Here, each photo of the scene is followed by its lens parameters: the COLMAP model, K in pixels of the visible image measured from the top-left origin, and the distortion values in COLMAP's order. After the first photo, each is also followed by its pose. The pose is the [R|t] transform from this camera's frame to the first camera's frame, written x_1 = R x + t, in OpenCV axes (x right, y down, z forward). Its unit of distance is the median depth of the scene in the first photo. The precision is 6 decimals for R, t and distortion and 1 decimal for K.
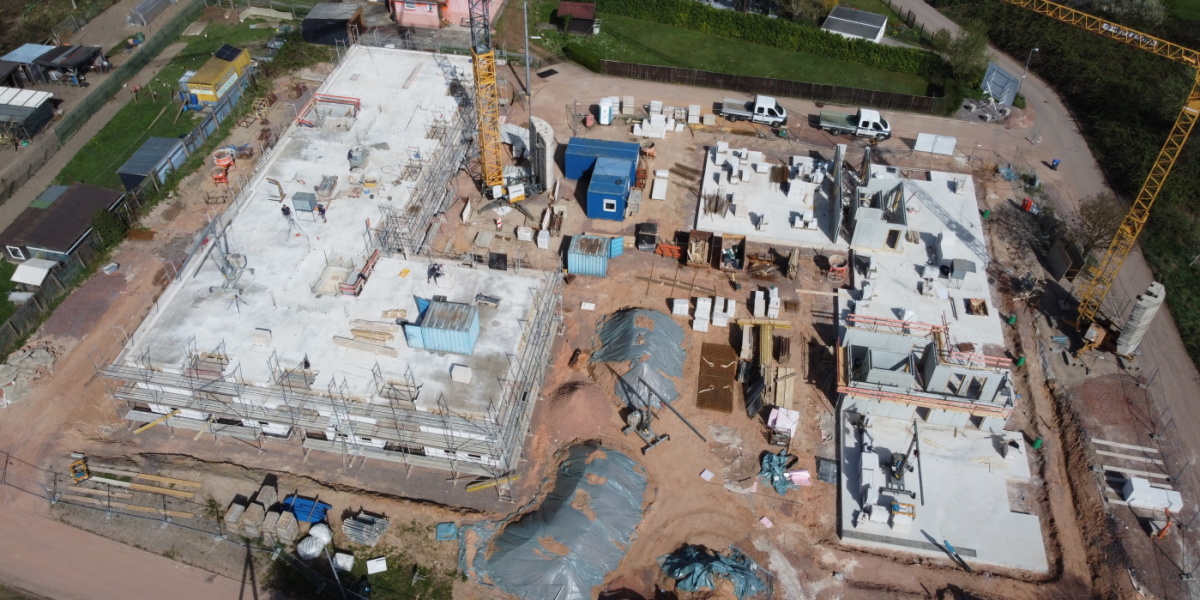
lens RADIAL K [[888.0, 0, 599.7], [0, 888.0, 295.7], [0, 0, 1]] dist [-0.010871, 0.002094]
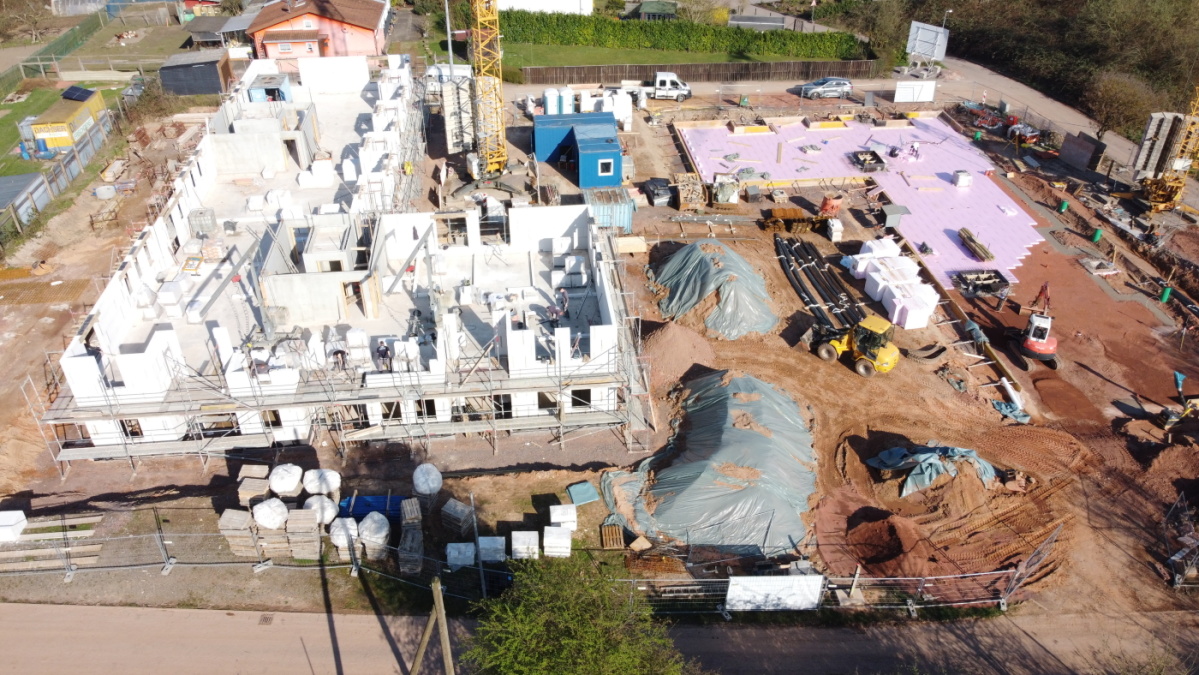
lens RADIAL K [[896.1, 0, 592.4], [0, 896.1, 334.3], [0, 0, 1]] dist [-0.002013, -0.008824]
pose [[0.962001, -0.167121, 0.215925, -0.230949], [0.200340, 0.969334, -0.142324, 0.188535], [-0.185518, 0.180174, 0.965981, 0.210898]]
